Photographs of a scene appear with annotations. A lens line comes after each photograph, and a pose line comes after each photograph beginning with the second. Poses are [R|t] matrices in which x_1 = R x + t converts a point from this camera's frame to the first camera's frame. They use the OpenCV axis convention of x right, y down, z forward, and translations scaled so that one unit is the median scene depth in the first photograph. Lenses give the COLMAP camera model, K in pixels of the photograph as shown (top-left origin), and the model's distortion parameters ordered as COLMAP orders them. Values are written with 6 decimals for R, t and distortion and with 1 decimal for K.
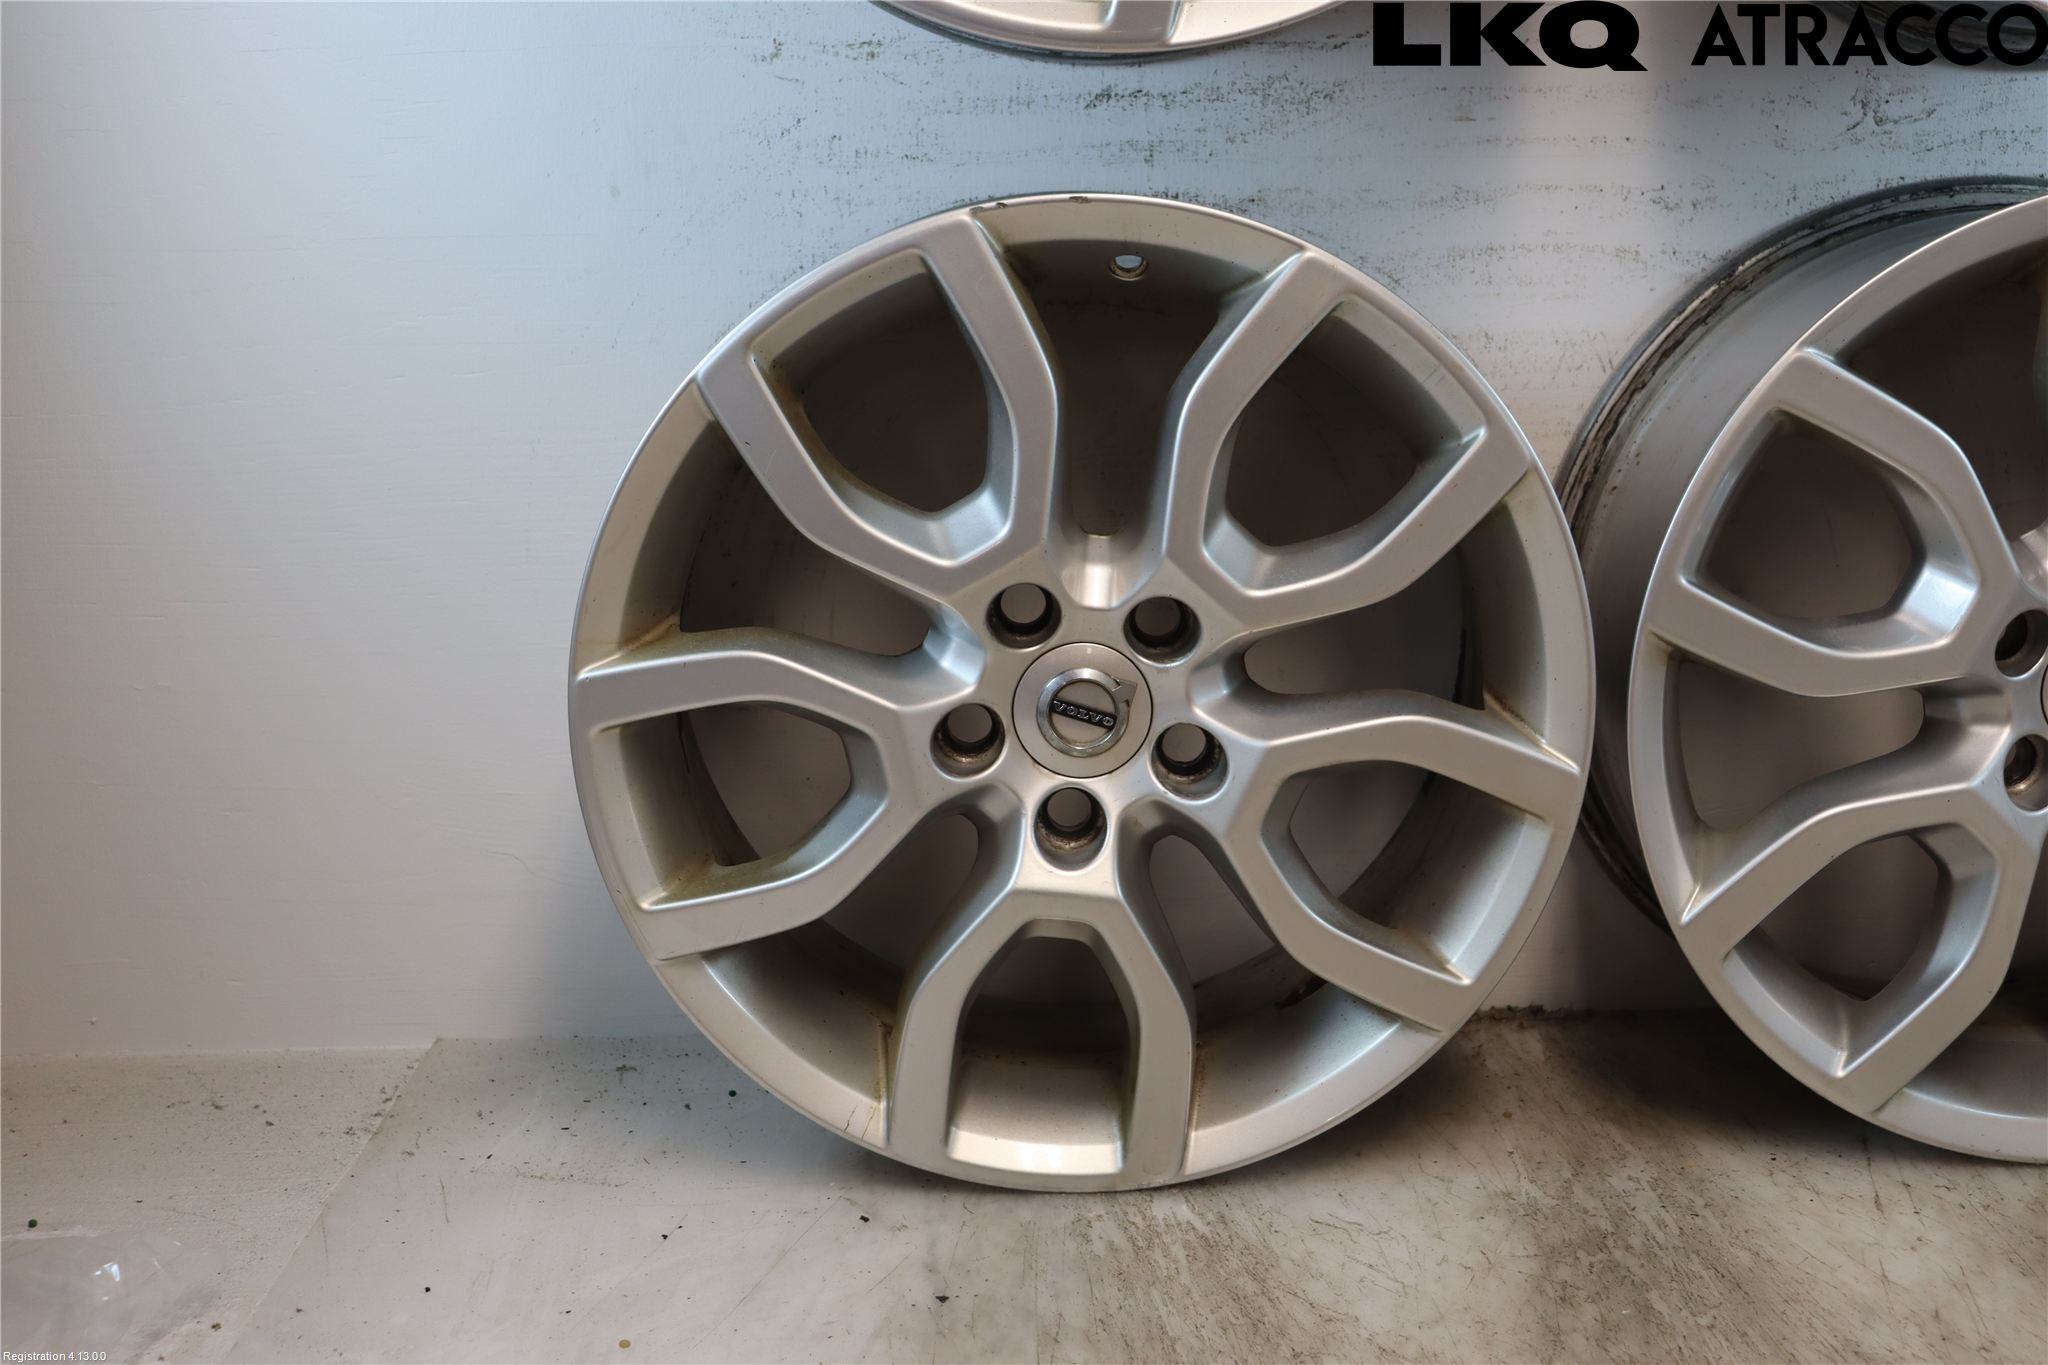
lens RADIAL K [[2185.2, 0, 1023.9], [0, 2185.2, 708.9], [0, 0, 1]] dist [-0.109241, 0.204812]
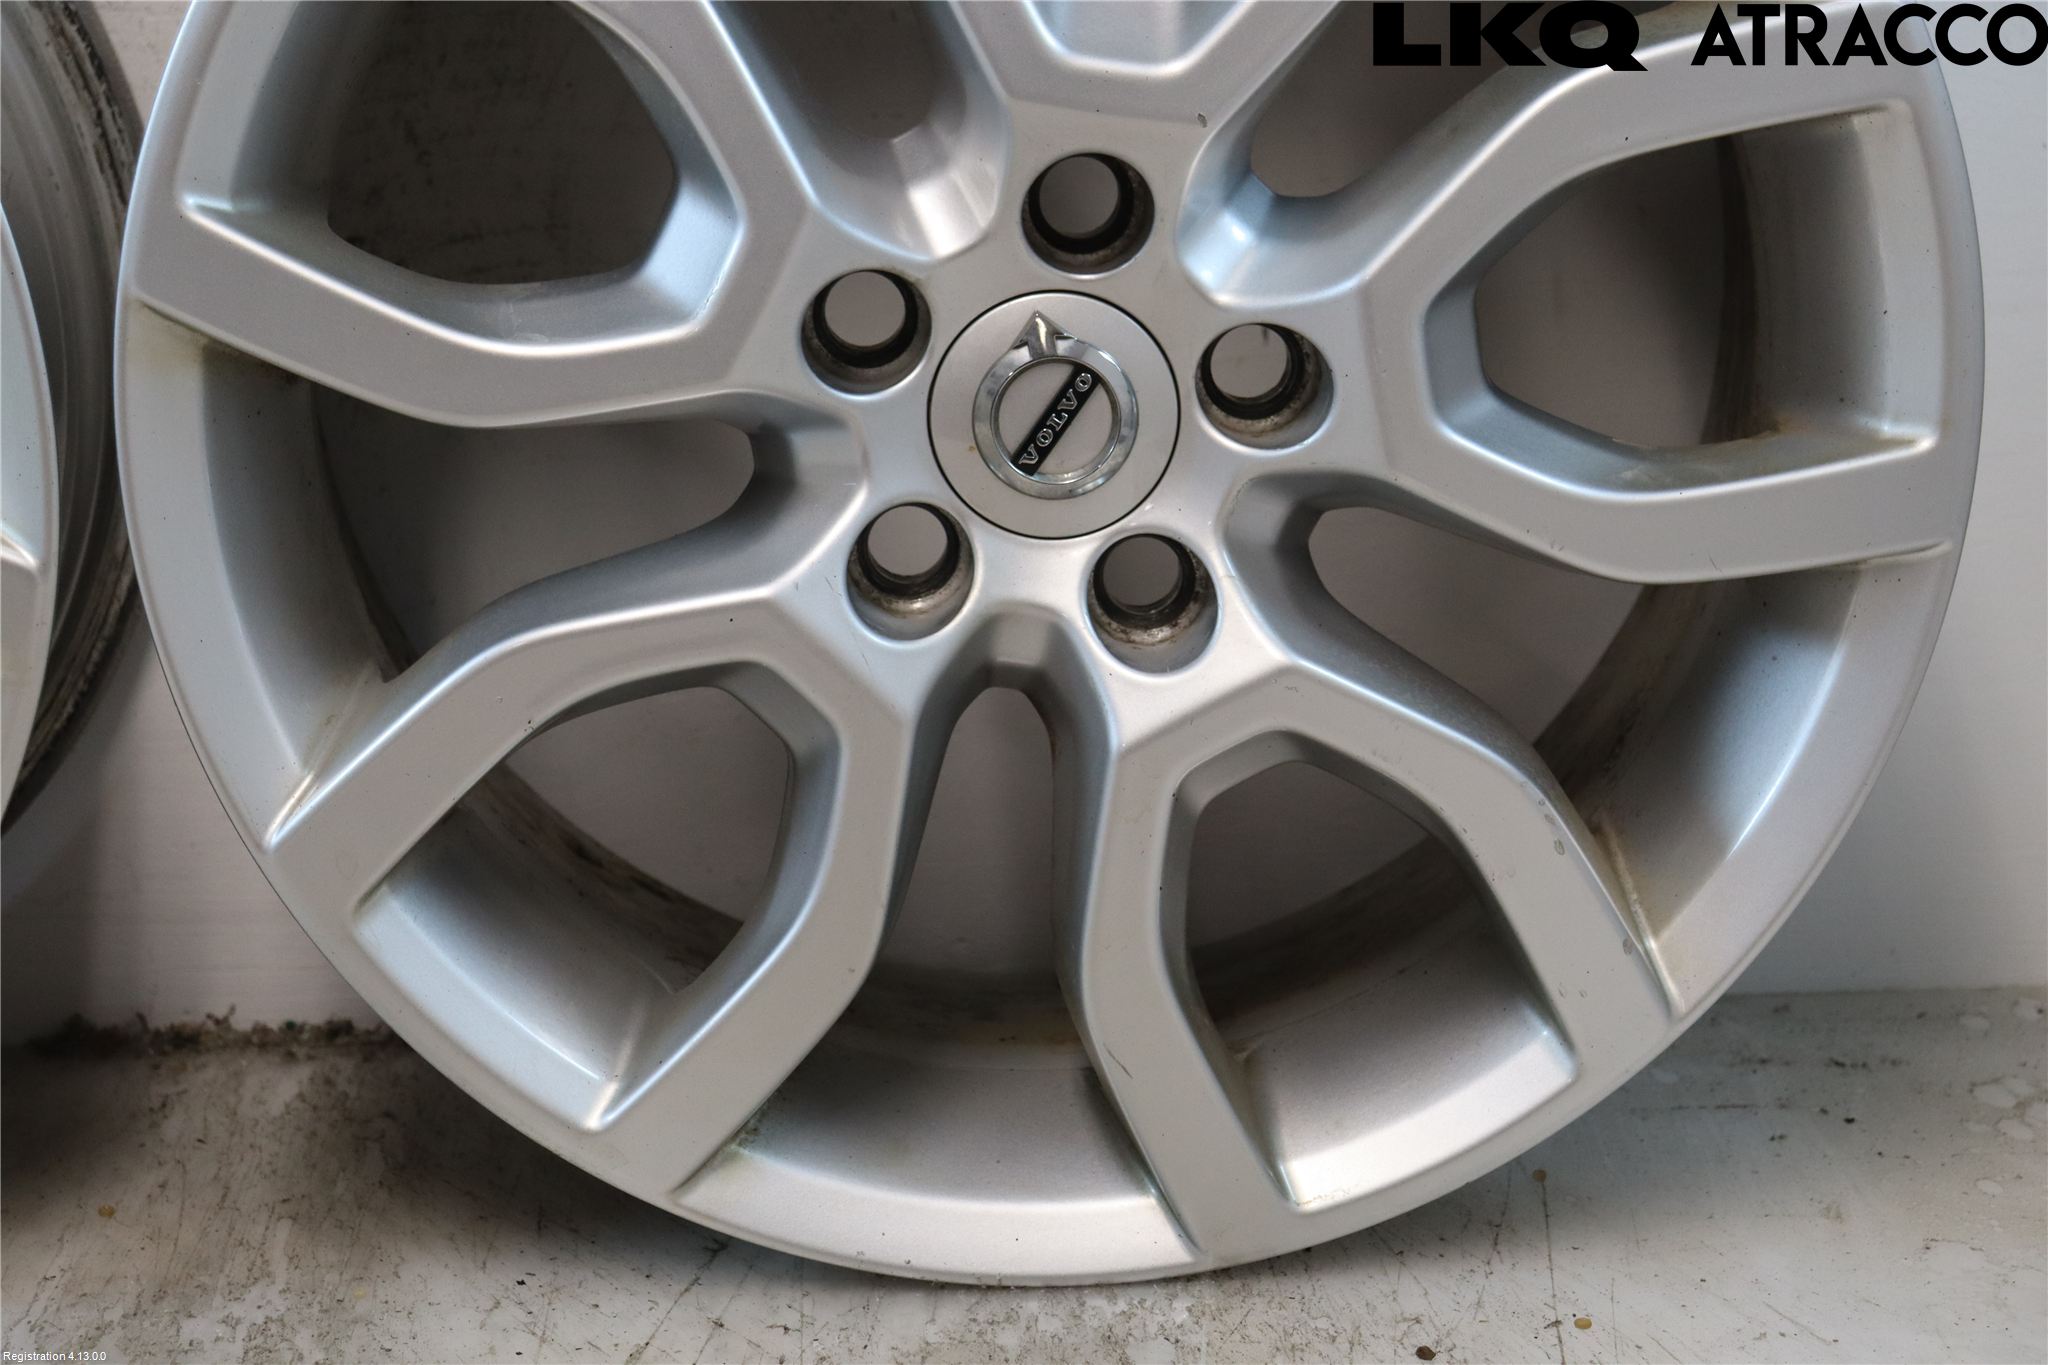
lens RADIAL K [[3950.2, 0, 1024.0], [0, 3950.2, 682.5], [0, 0, 1]] dist [0.226478, 0.170443]
pose [[0.999203, -0.000392, 0.039908, 0.451596], [-0.000549, 0.999723, 0.023546, 0.034027], [-0.039906, -0.023549, 0.998926, -0.010715]]
